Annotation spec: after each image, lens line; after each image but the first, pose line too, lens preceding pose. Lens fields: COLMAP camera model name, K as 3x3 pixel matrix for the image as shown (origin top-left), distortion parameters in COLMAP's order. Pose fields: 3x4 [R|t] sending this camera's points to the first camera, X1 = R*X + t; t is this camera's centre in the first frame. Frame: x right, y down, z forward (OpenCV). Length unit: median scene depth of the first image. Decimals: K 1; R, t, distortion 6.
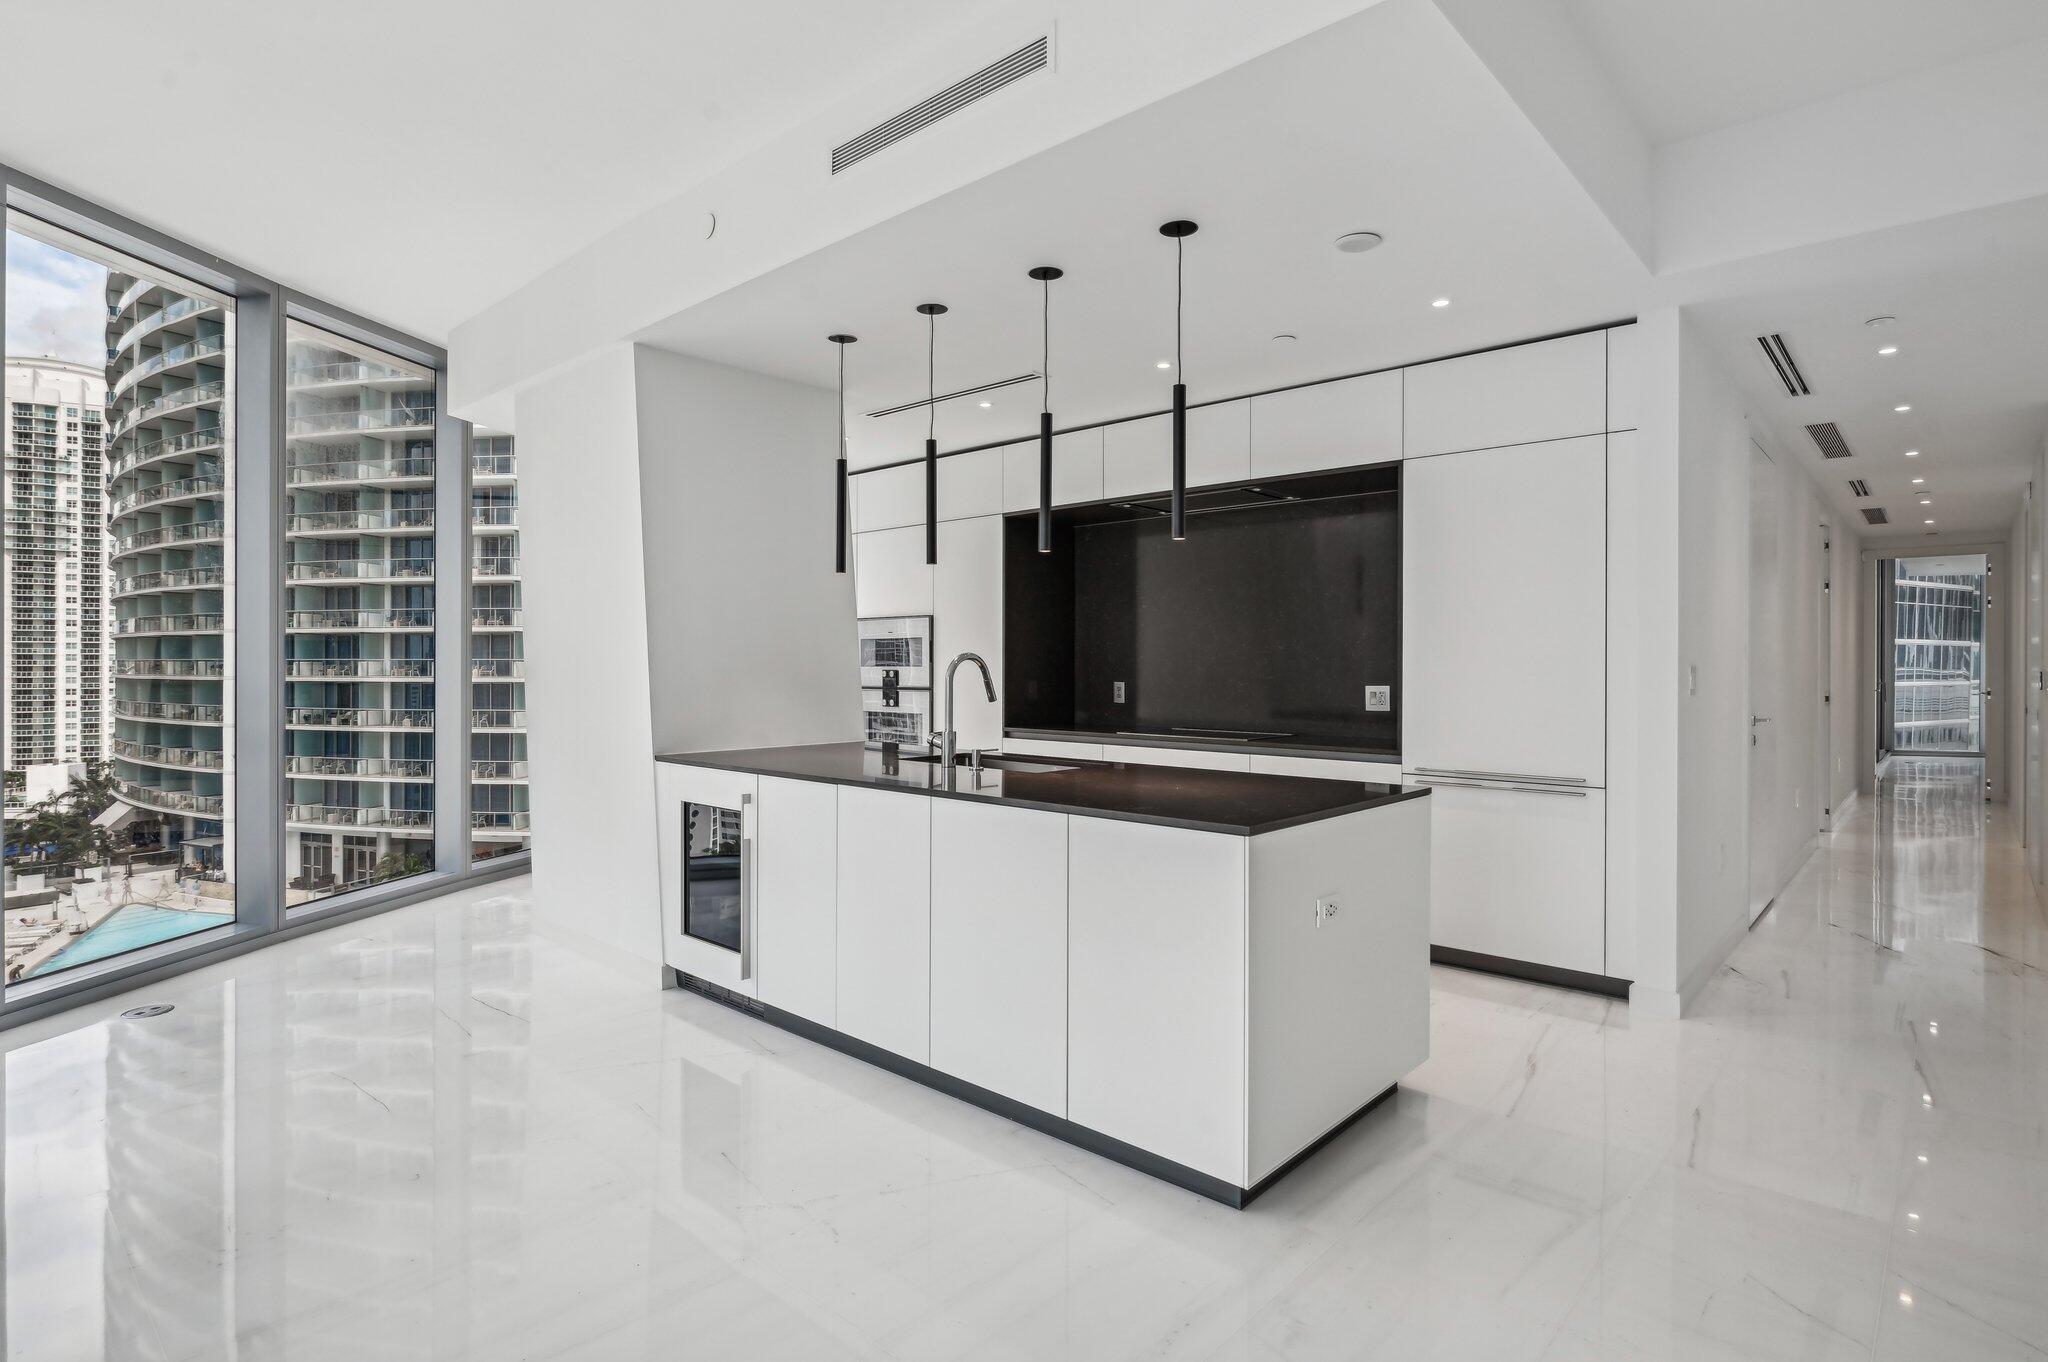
lens RADIAL K [[1037.3, 0, 1022.1], [0, 1037.3, 663.7], [0, 0, 1]] dist [0.000427, -0.001343]
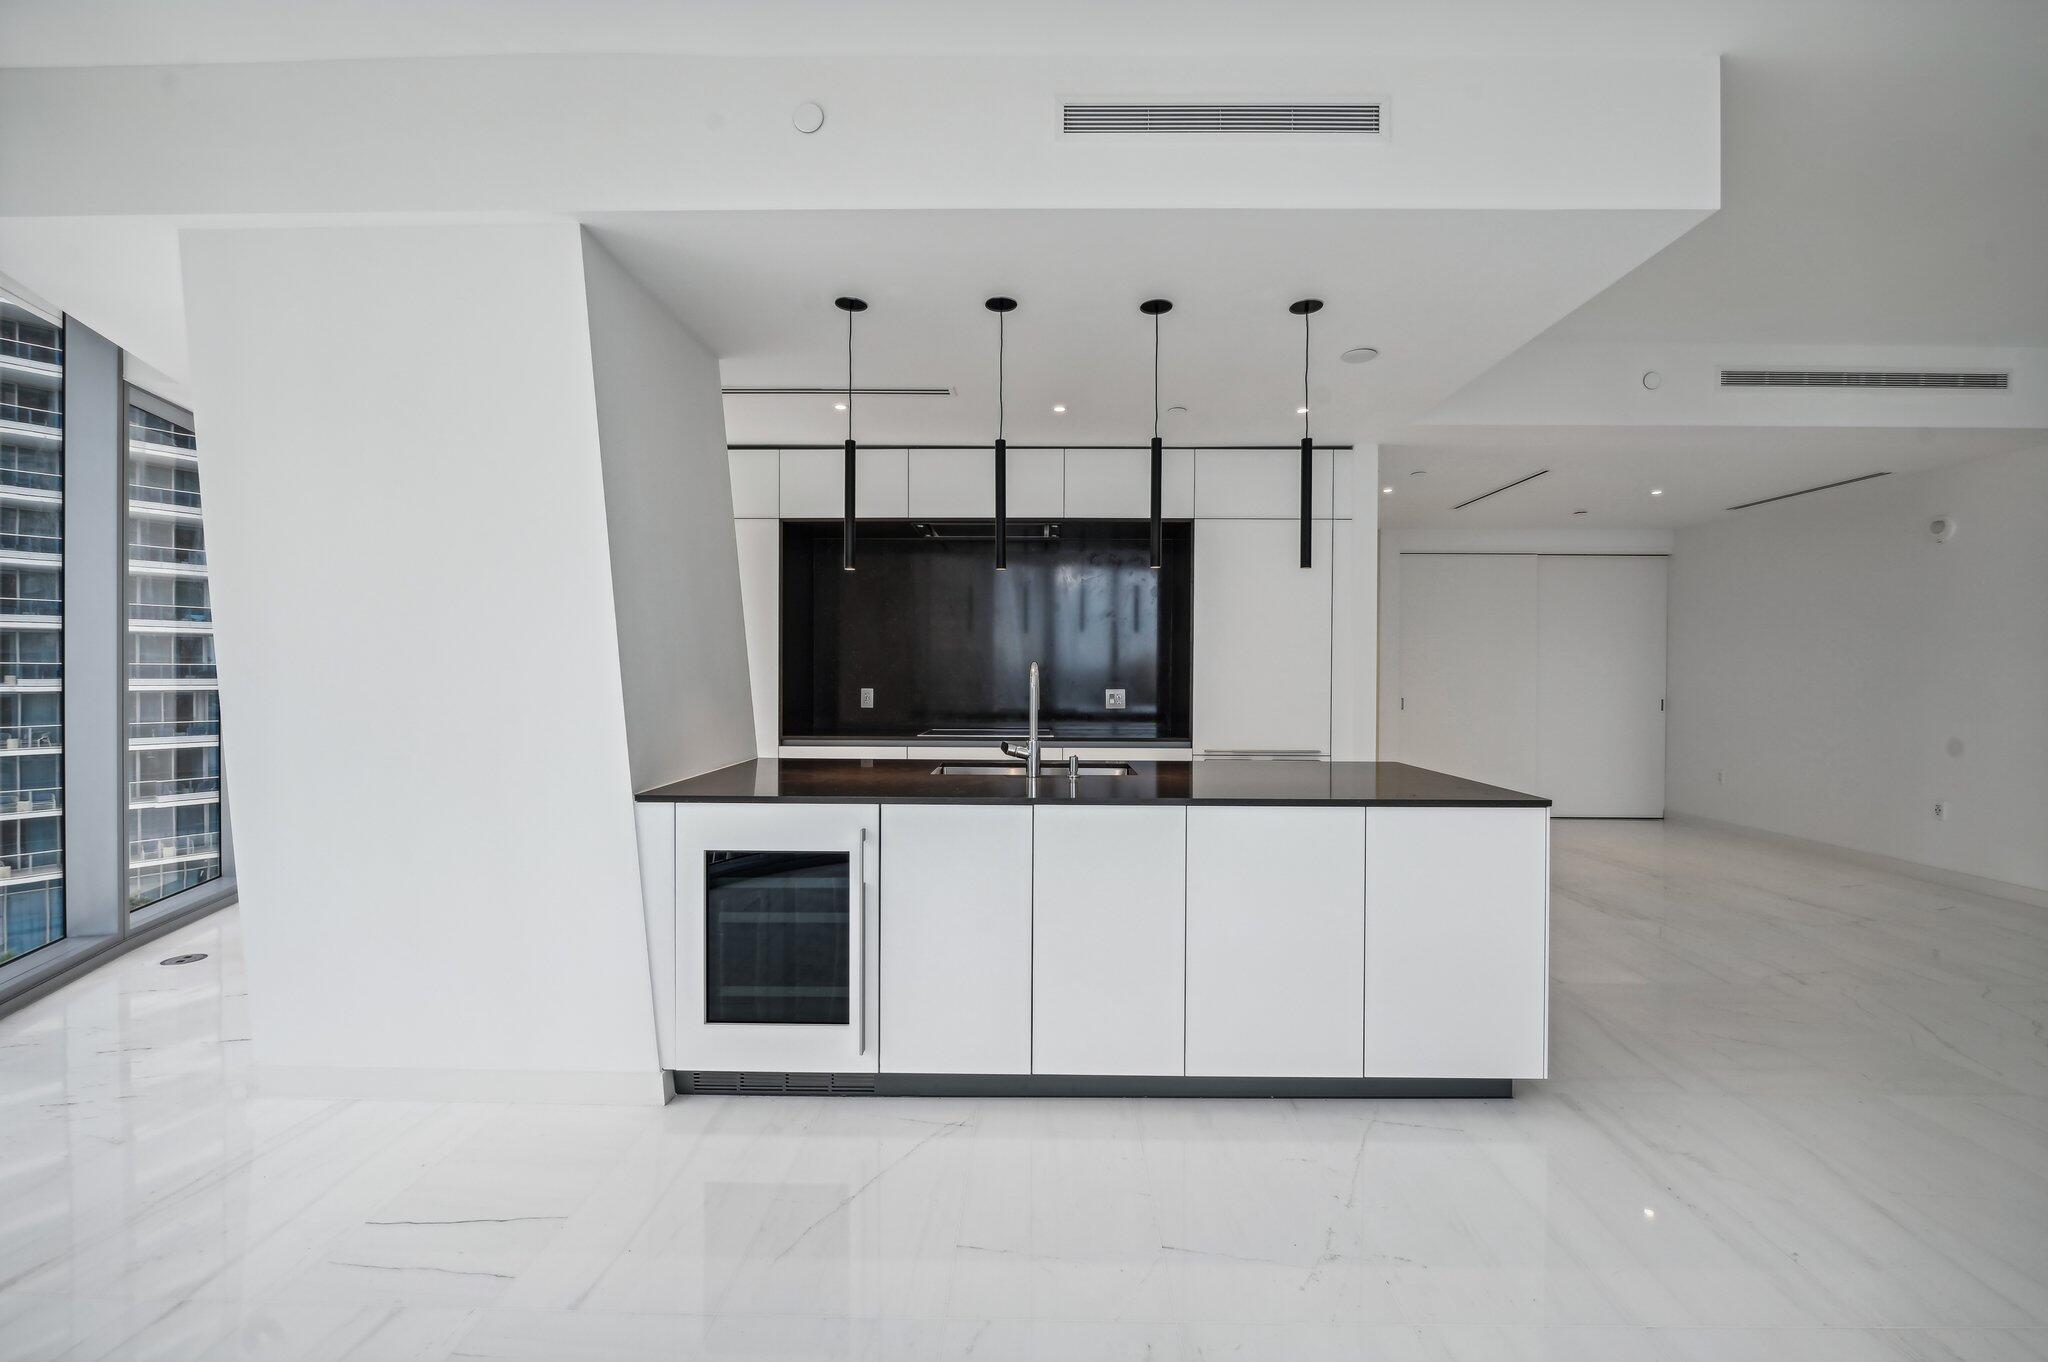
lens RADIAL K [[836.7, 0, 1020.9], [0, 836.7, 678.2], [0, 0, 1]] dist [-0.003099, -0.000052]
pose [[0.749571, -0.003132, 0.661917, -0.370877], [-0.003180, 0.999960, 0.008334, -0.000436], [-0.661917, -0.008352, 0.749531, 0.252662]]
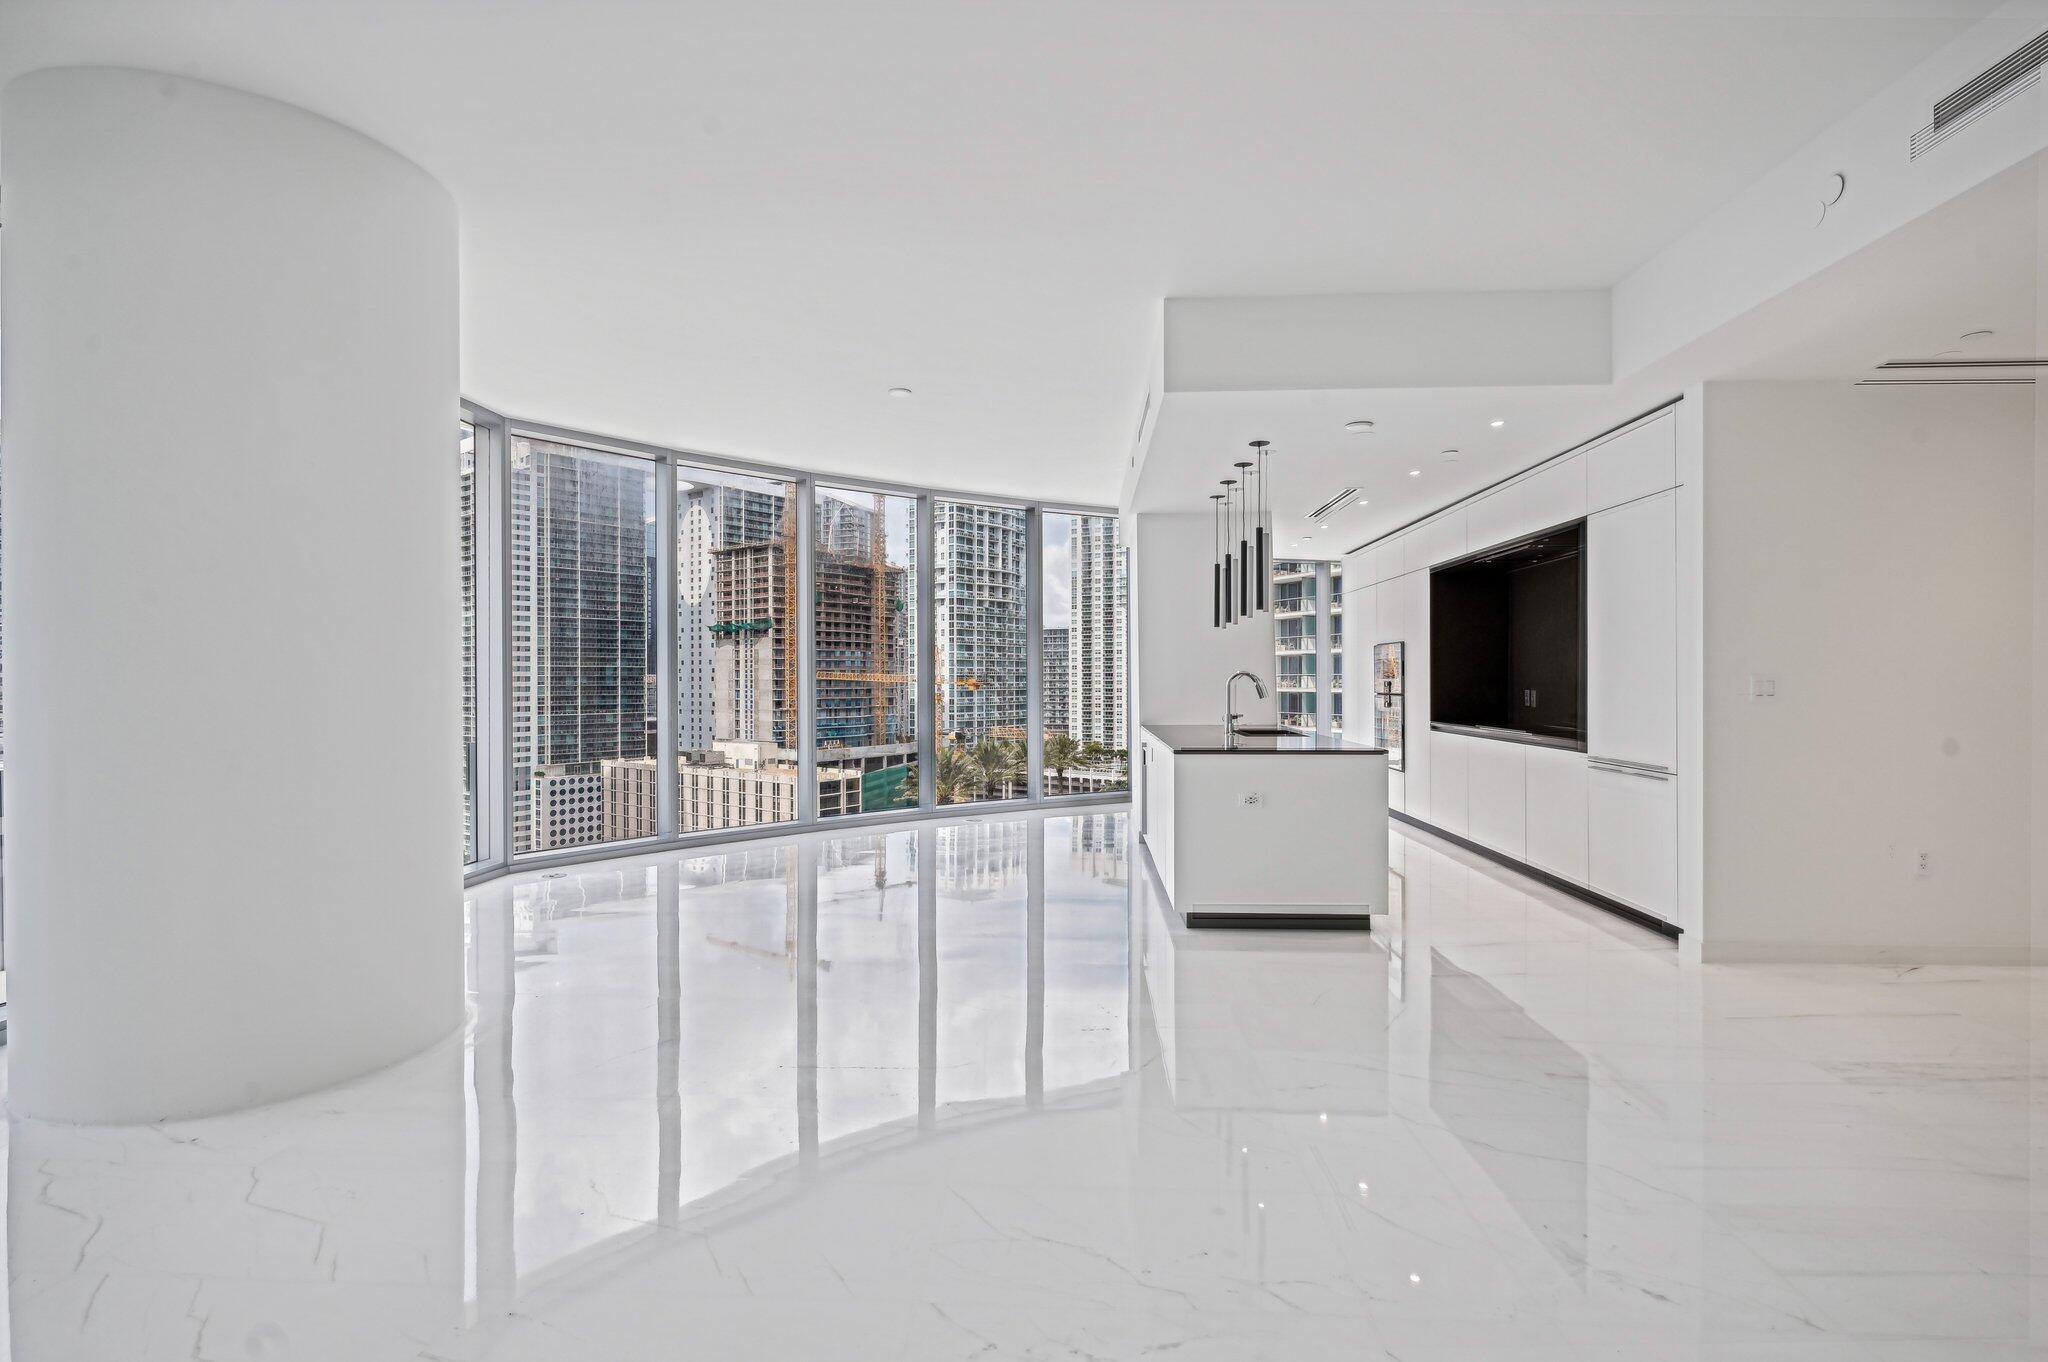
lens RADIAL K [[965.8, 0, 1029.1], [0, 965.8, 682.2], [0, 0, 1]] dist [0.000773, 0.000814]
pose [[0.636577, -0.001133, -0.771212, 0.626921], [0.005005, 0.999984, 0.002662, 0.002254], [0.771197, -0.005555, 0.636572, -0.220296]]
